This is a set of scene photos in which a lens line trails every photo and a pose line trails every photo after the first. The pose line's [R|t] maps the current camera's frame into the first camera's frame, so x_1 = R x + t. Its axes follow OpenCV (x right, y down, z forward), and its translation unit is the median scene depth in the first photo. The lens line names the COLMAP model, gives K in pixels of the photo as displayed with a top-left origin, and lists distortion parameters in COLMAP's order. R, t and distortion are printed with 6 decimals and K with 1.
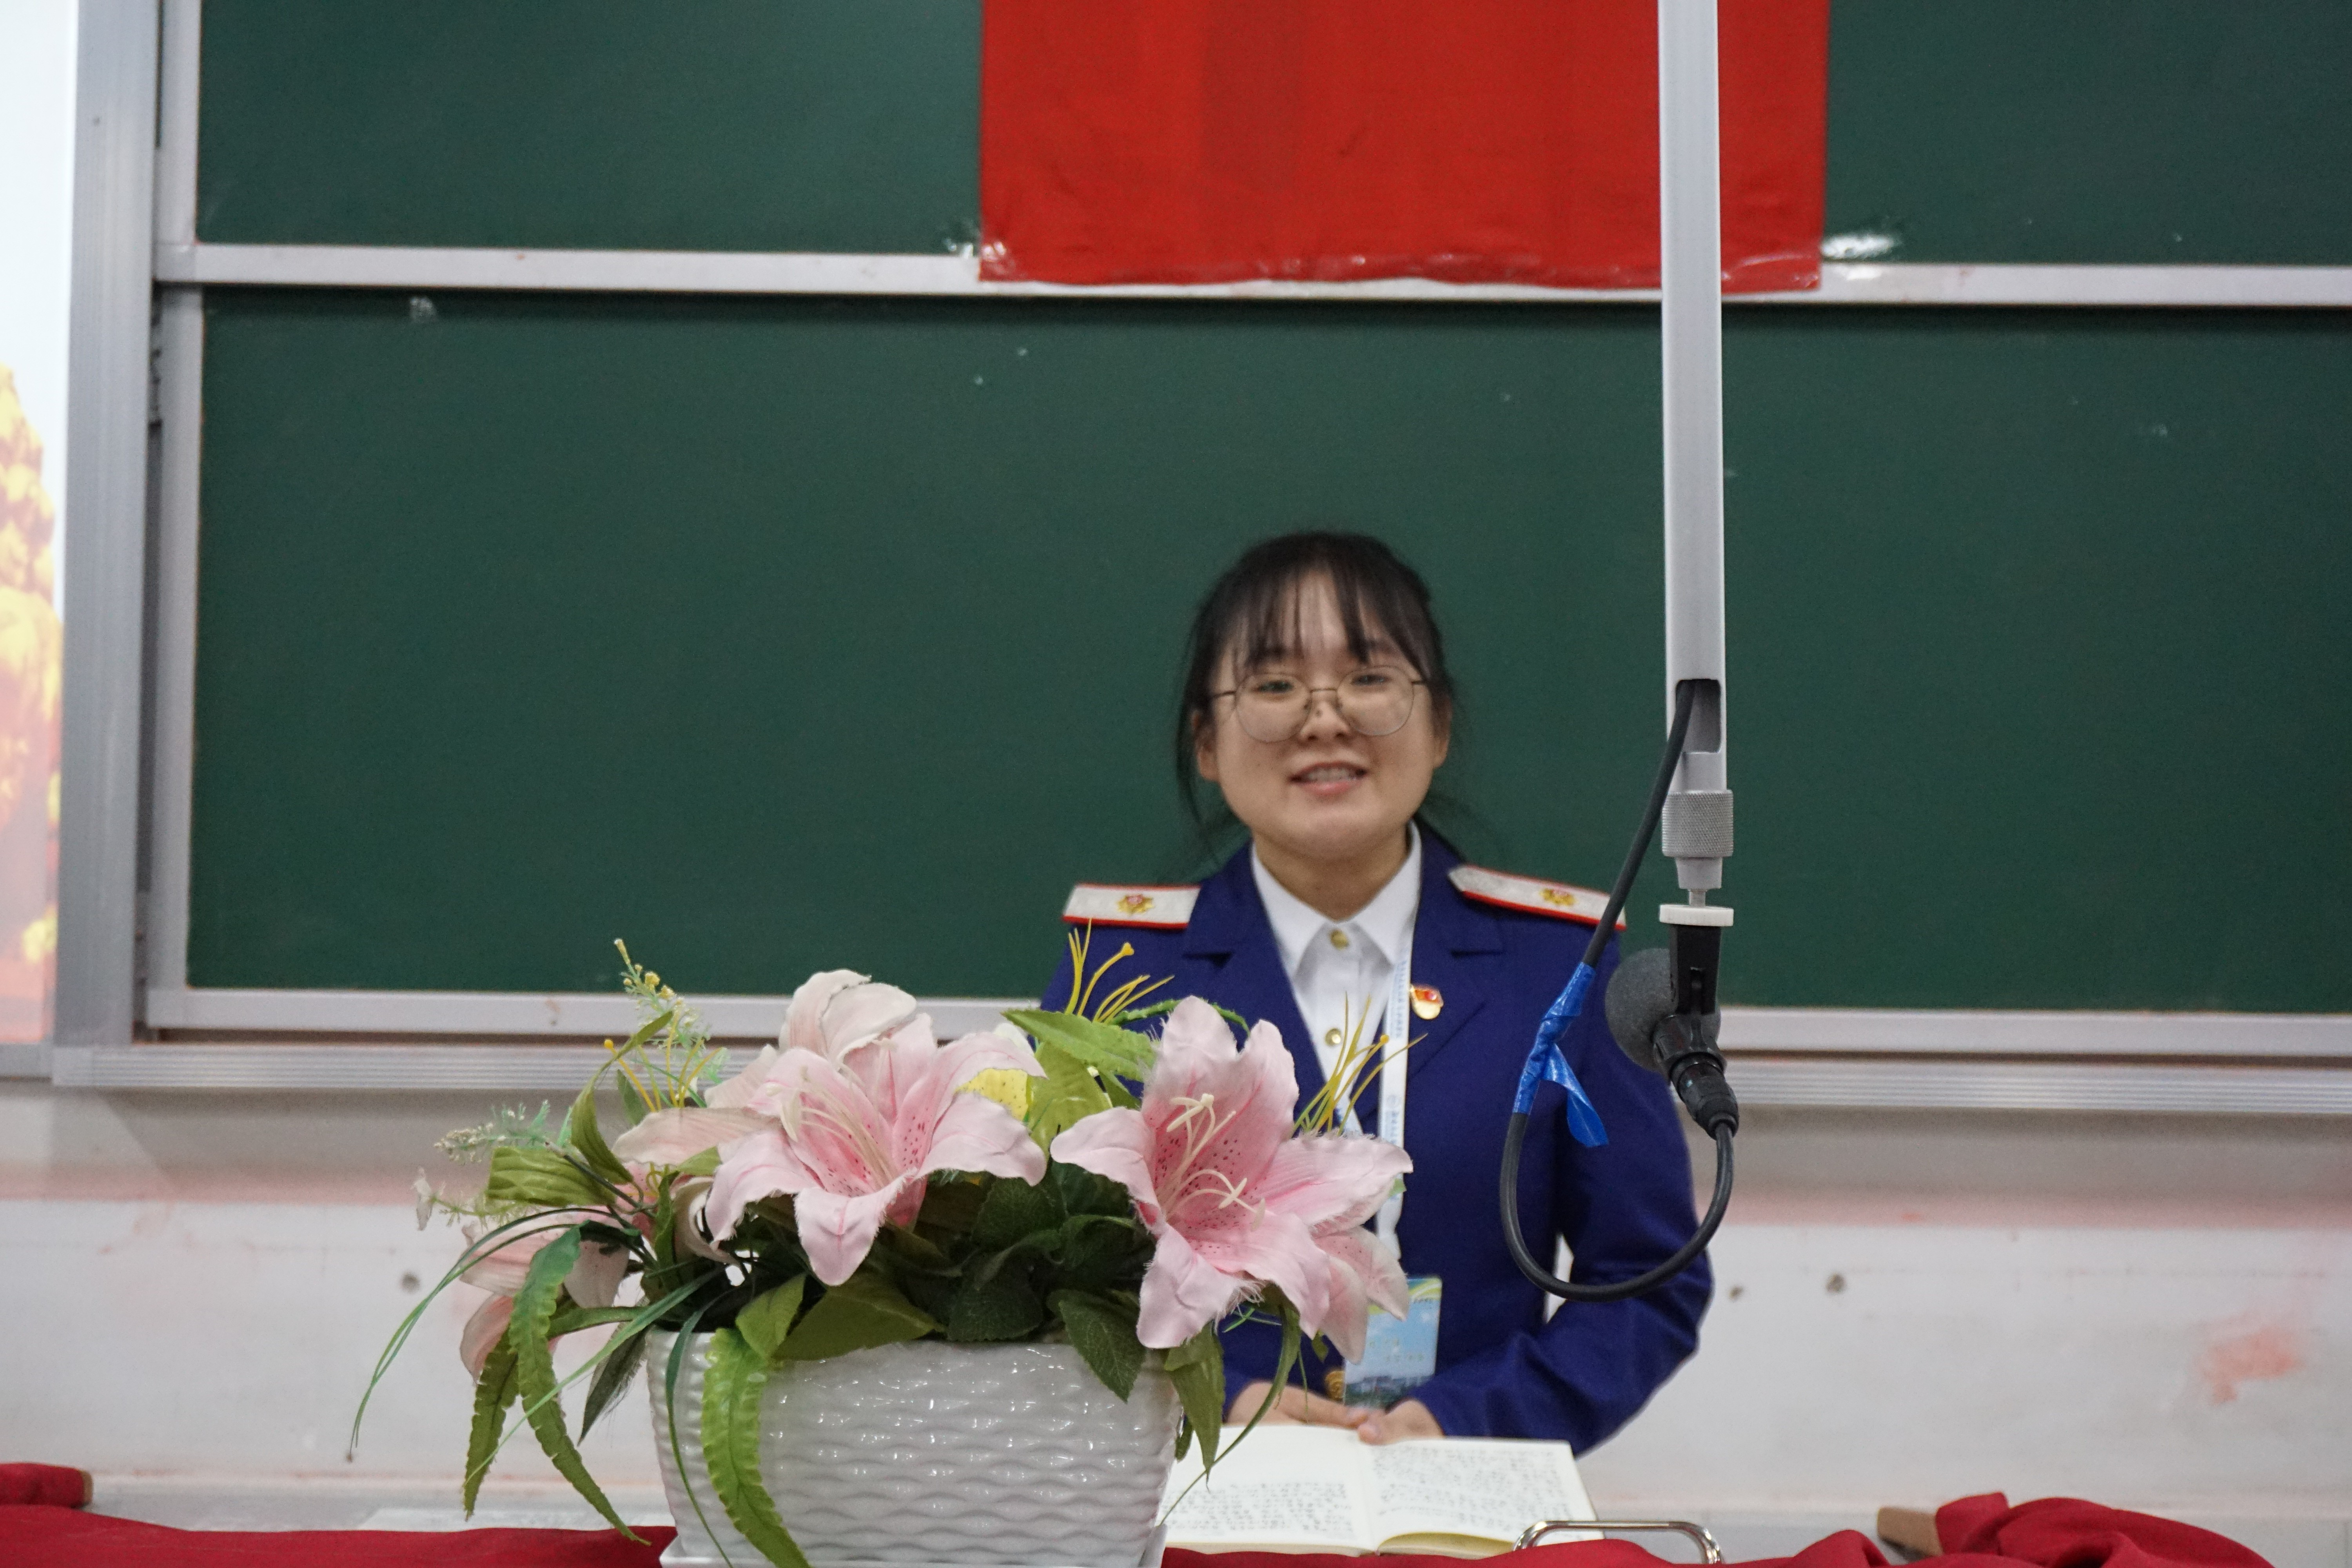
lens RADIAL K [[3170.8, 0, 1176.8], [0, 3170.8, 792.7], [0, 0, 1]] dist [0.009761, 0.031391]
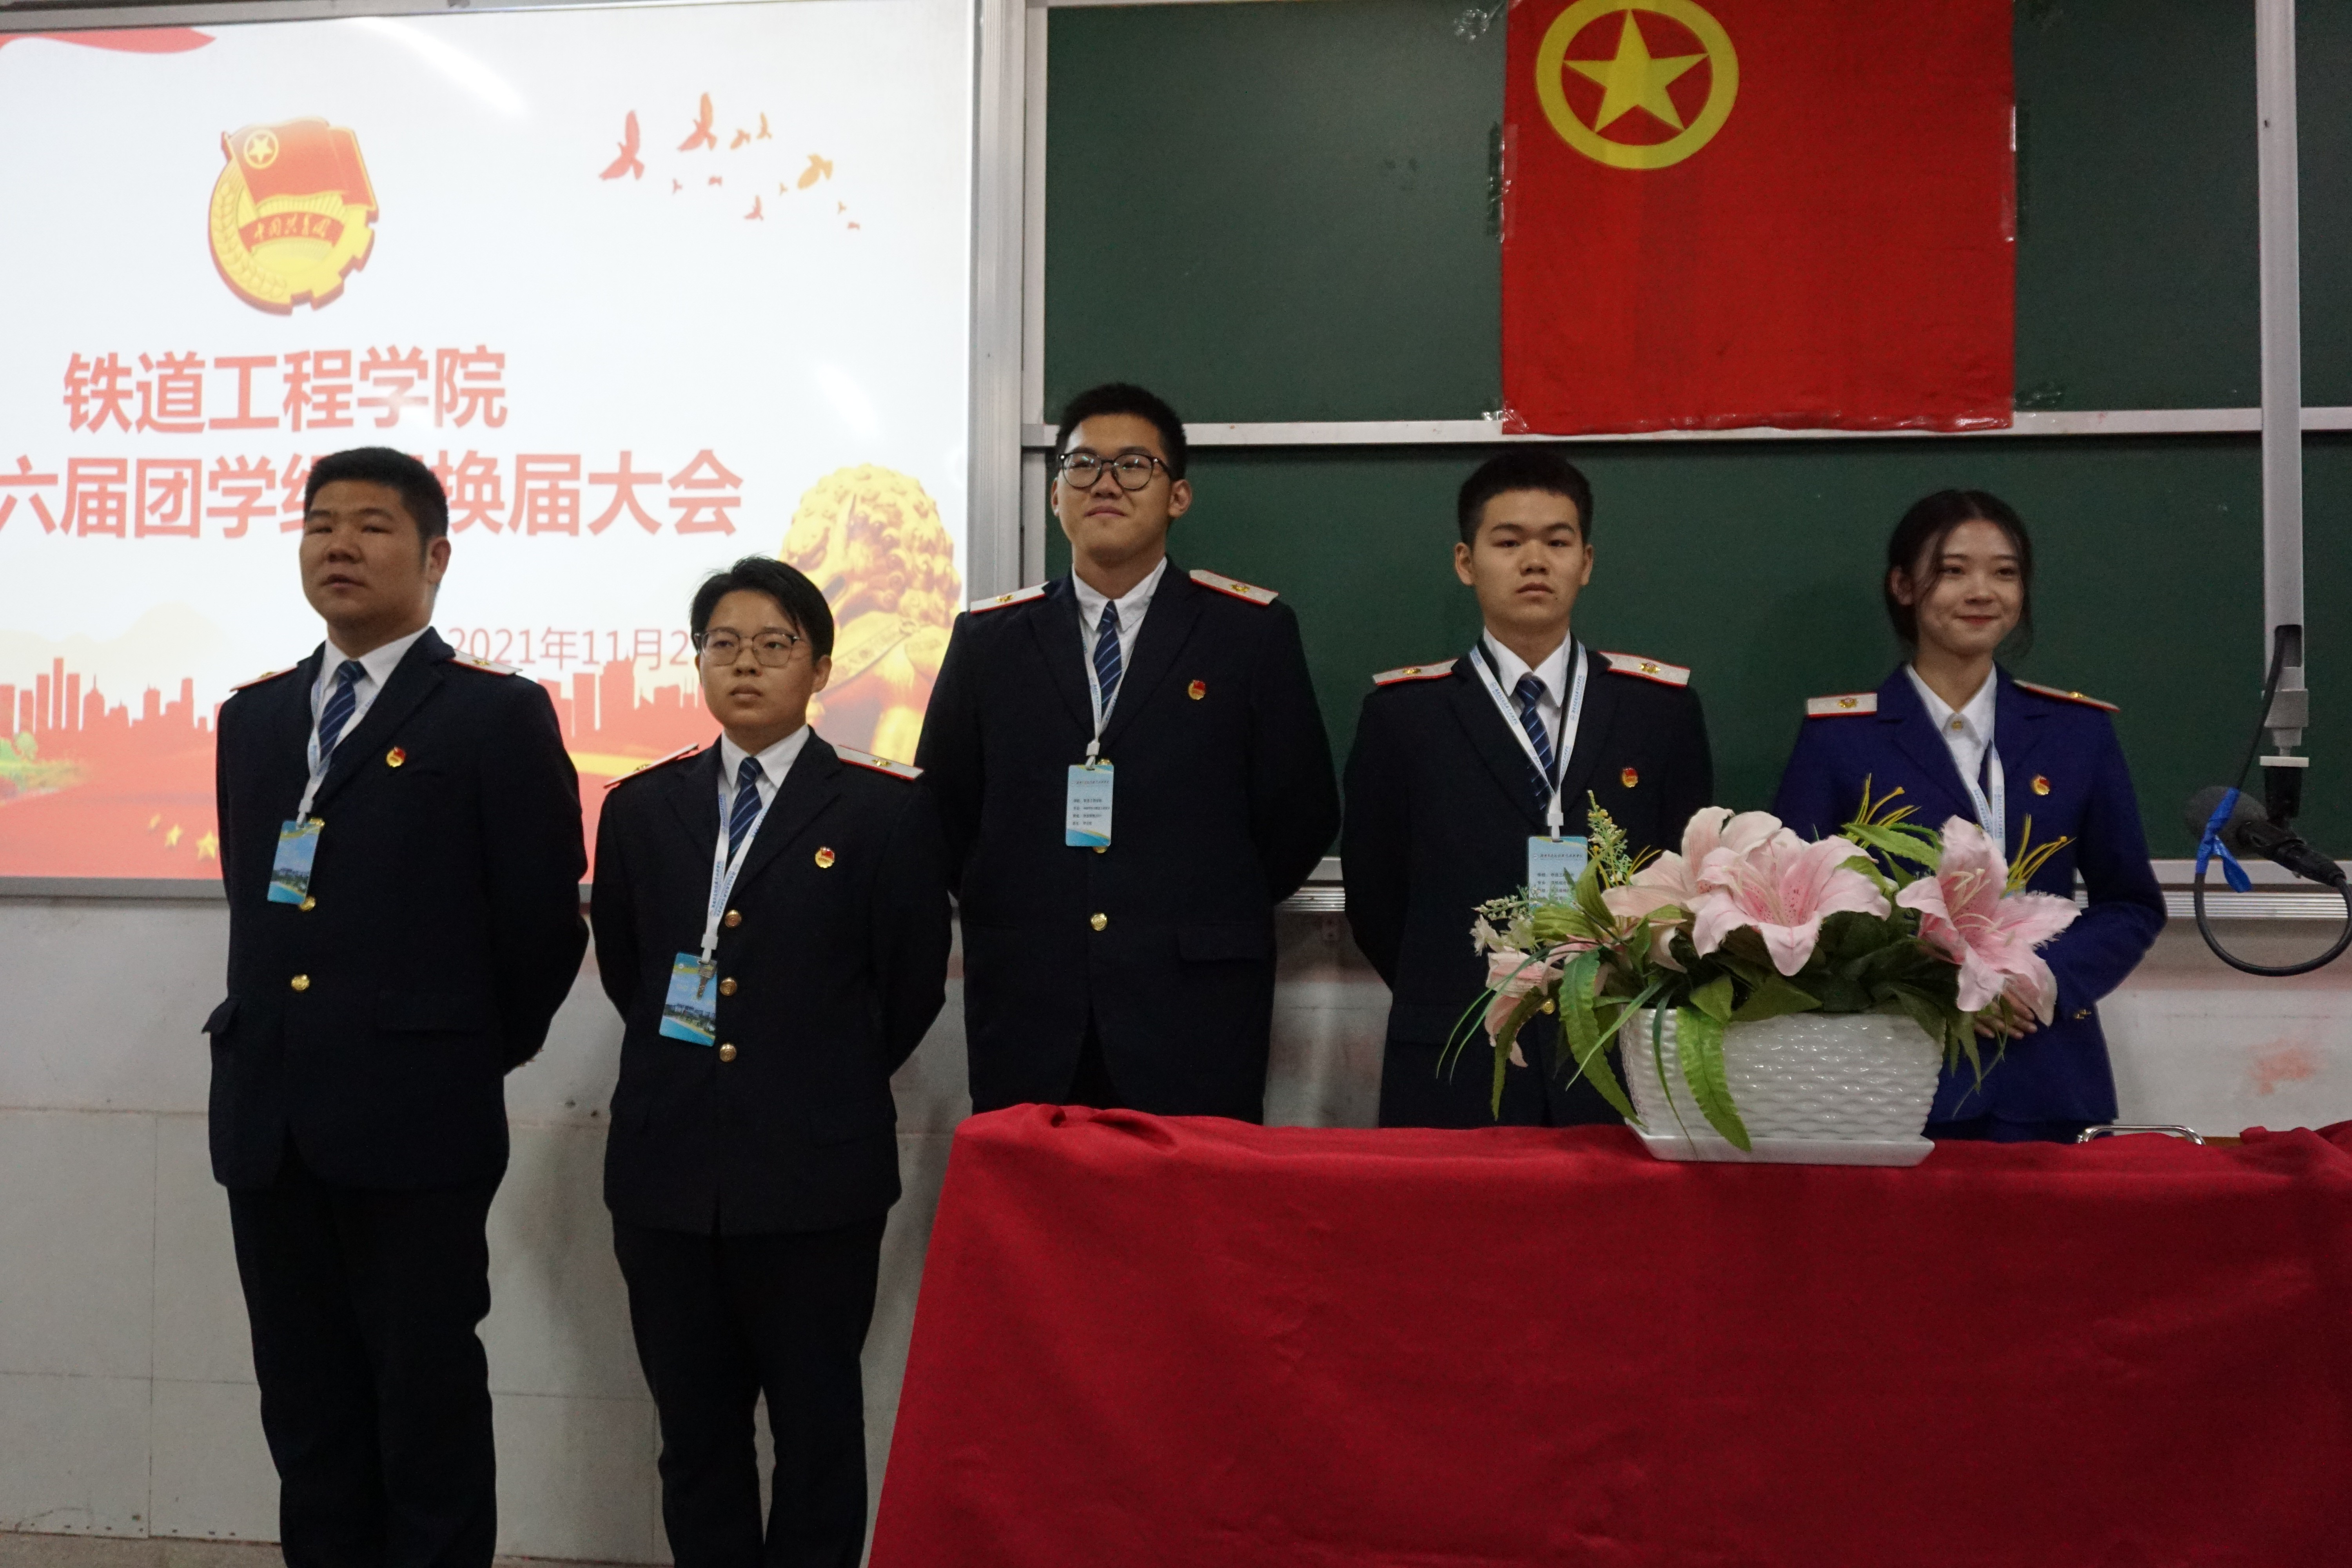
lens RADIAL K [[1926.9, 0, 1176.6], [0, 1926.9, 784.4], [0, 0, 1]] dist [-0.022171, 0.014158]
pose [[0.996845, -0.010814, -0.078630, -0.335832], [0.011473, 0.999903, 0.007927, 0.033538], [0.078537, -0.008804, 0.996872, -0.087414]]
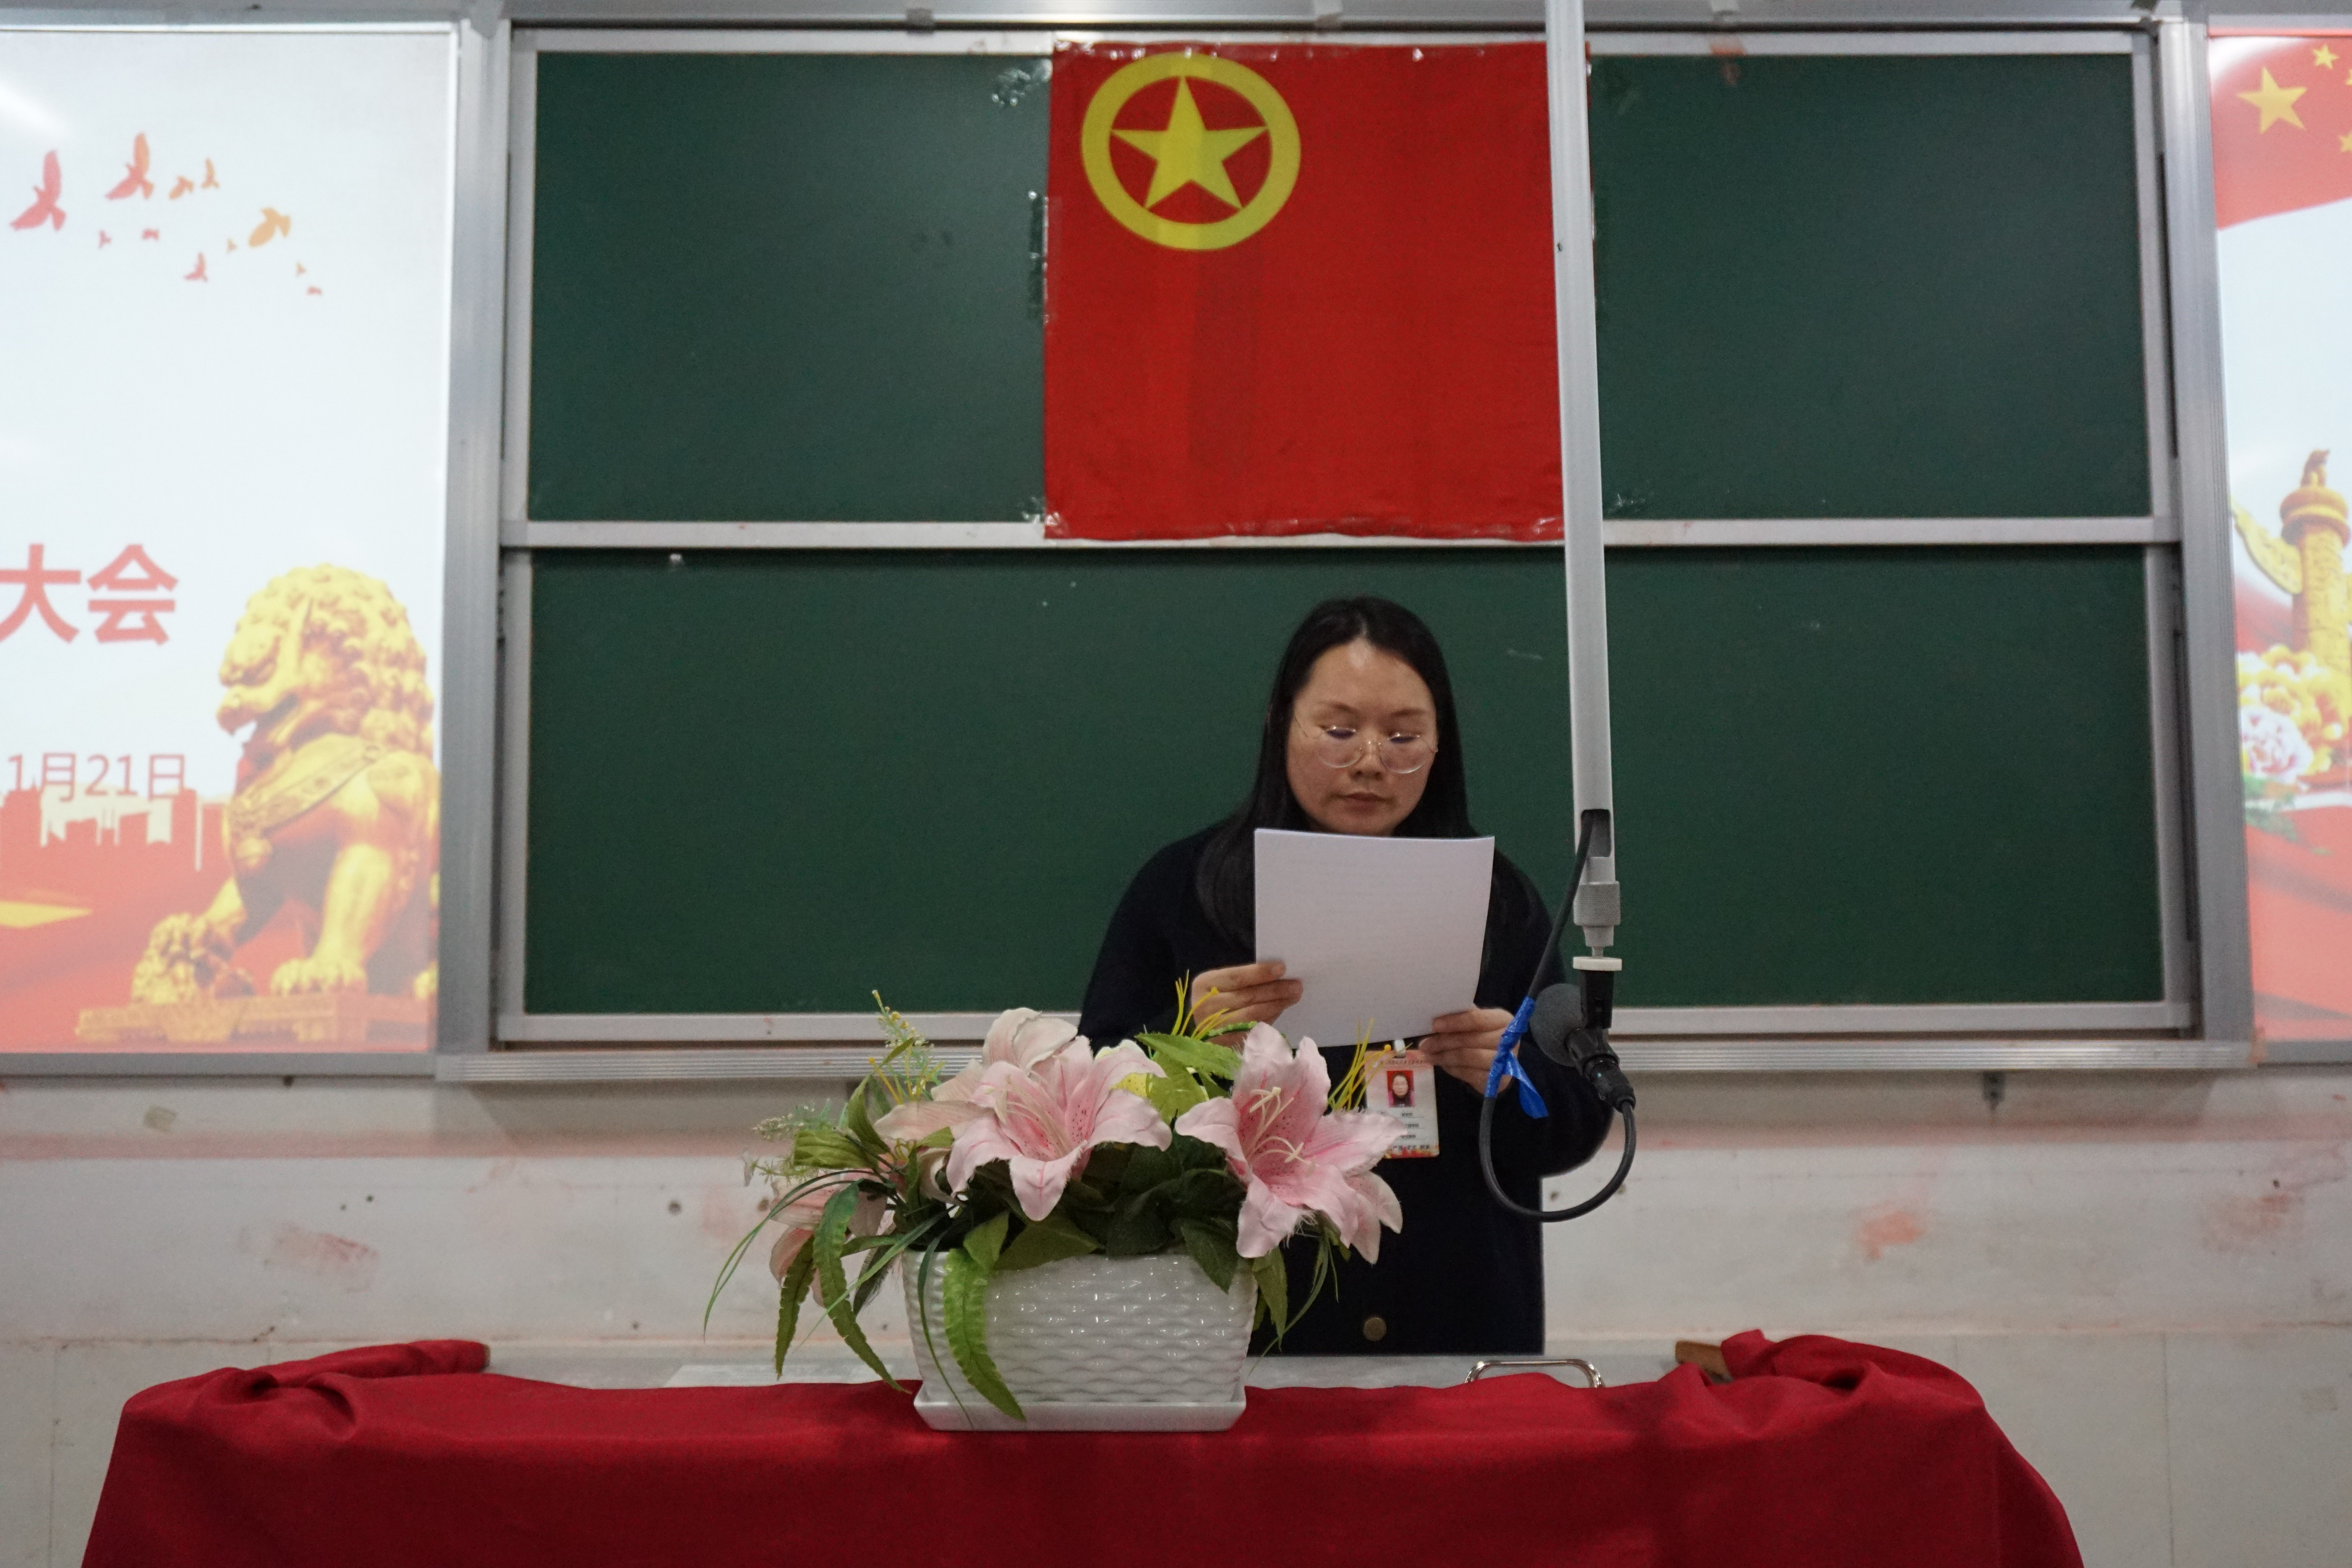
lens RADIAL K [[2096.9, 0, 1175.2], [0, 2096.9, 784.3], [0, 0, 1]] dist [-0.030044, 0.090182]
pose [[0.999506, -0.016748, 0.026584, -0.060642], [0.017683, 0.999220, -0.035313, -0.014642], [-0.025971, 0.035765, 0.999023, -0.004789]]
